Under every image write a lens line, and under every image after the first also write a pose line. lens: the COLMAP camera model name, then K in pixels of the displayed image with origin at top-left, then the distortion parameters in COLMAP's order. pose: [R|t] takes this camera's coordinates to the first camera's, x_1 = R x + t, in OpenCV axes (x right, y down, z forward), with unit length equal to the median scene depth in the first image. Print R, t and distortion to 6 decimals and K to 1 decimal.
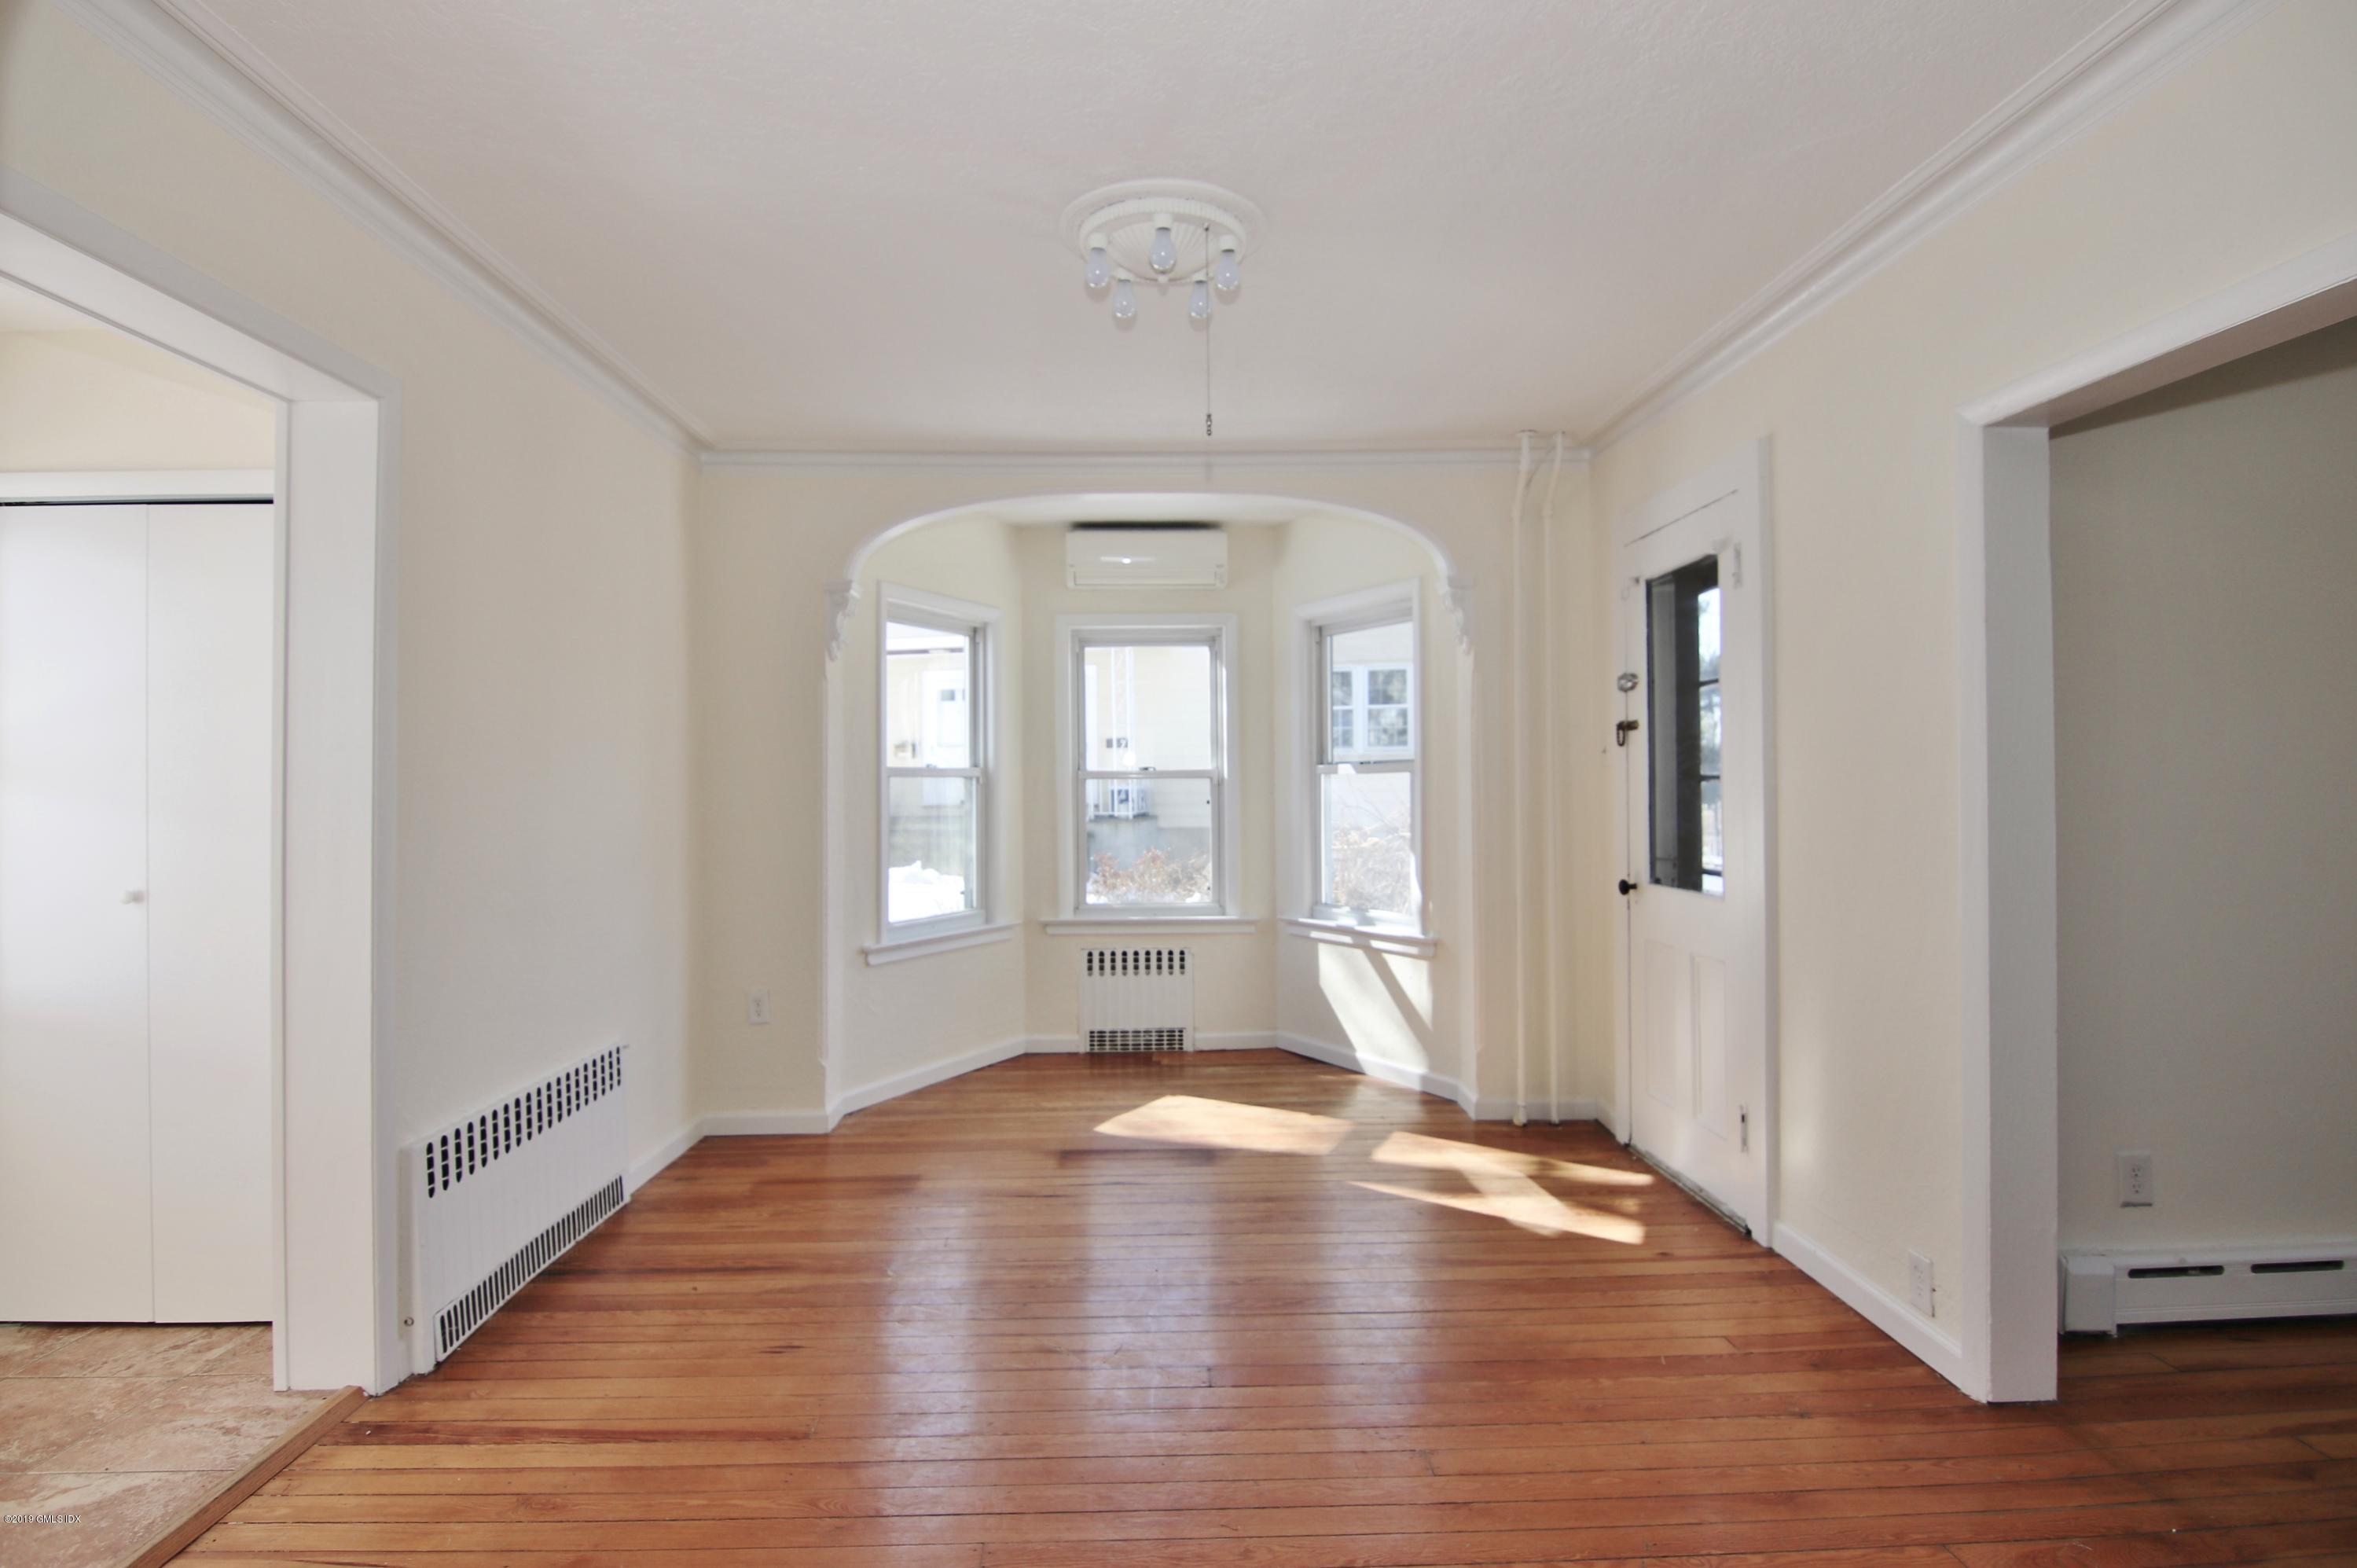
lens RADIAL K [[1206.6, 0, 1176.6], [0, 1206.6, 772.2], [0, 0, 1]] dist [-0.004447, -0.008130]
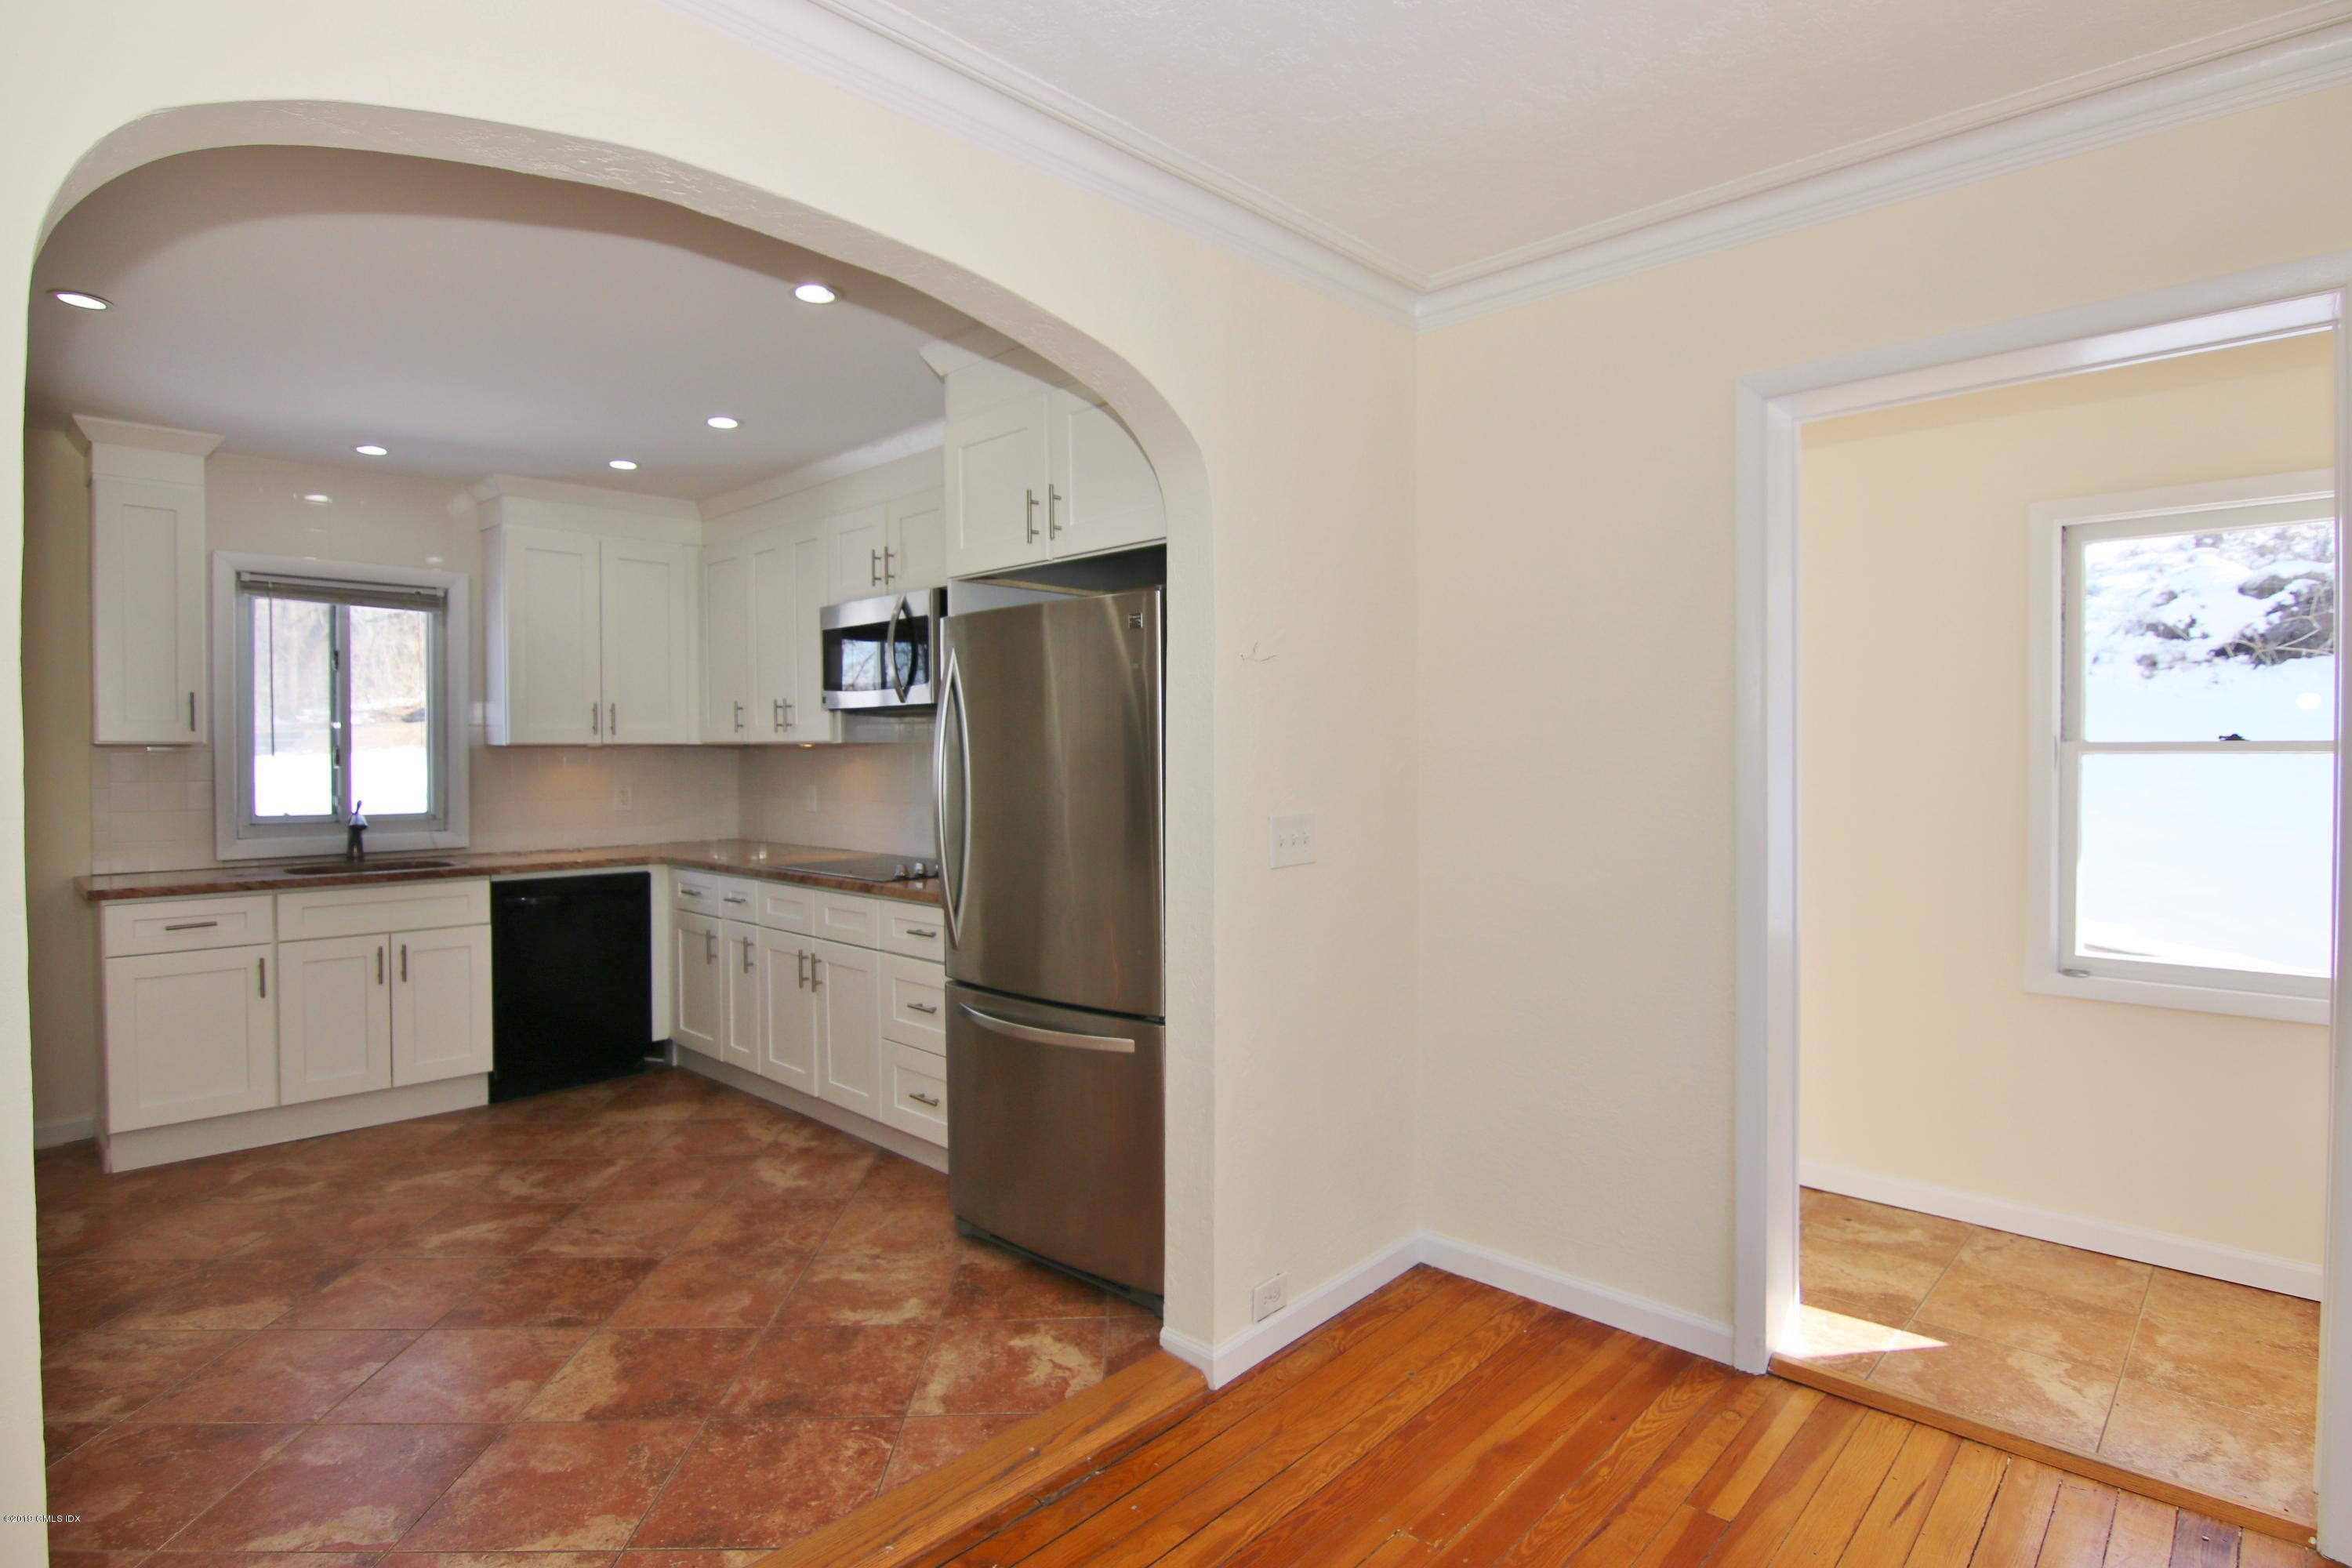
lens RADIAL K [[1204.0, 0, 1174.6], [0, 1204.0, 777.3], [0, 0, 1]] dist [-0.004447, -0.008130]
pose [[-0.720464, 0.029574, -0.692861, 0.222961], [0.017631, 0.999548, 0.024332, -0.016175], [0.693268, 0.005315, -0.720660, 0.559442]]
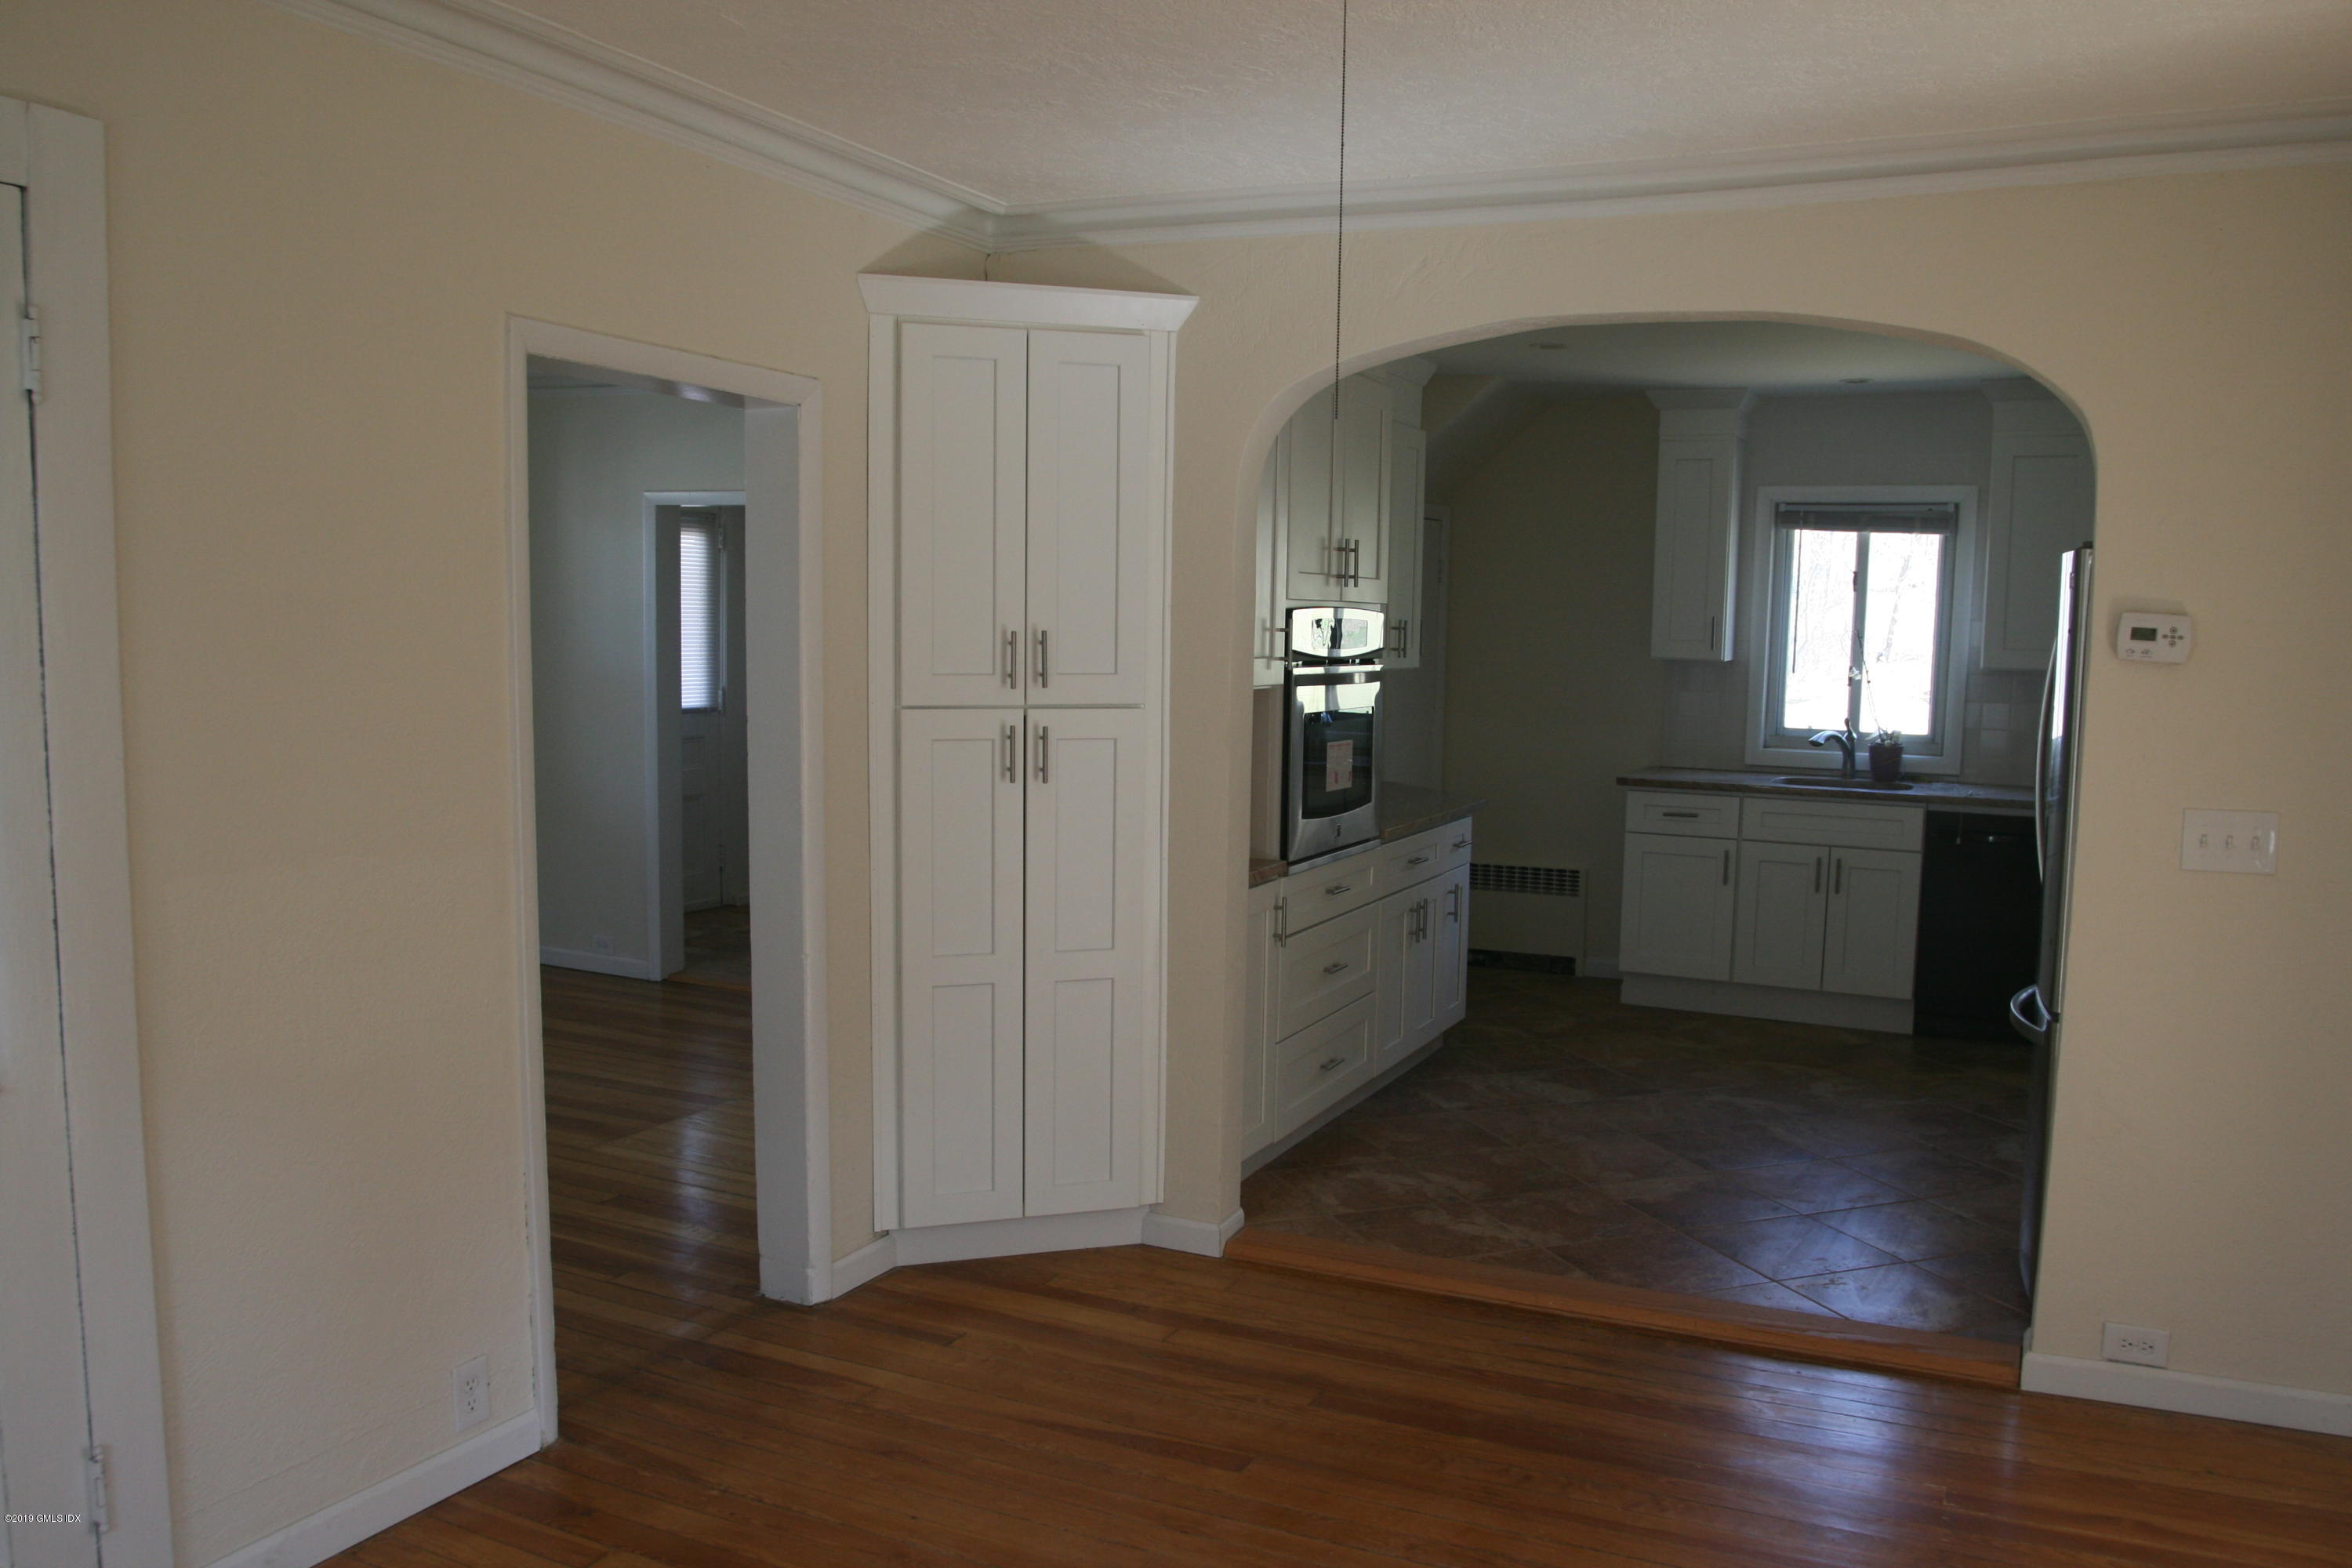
lens RADIAL K [[1872.2, 0, 1133.0], [0, 1872.2, 815.5], [0, 0, 1]] dist [-0.086317, 0.042498]
pose [[-0.876786, -0.055223, 0.477700, -0.193969], [-0.010027, 0.995268, 0.096651, -0.048776], [-0.480777, 0.079952, -0.873190, 1.053194]]
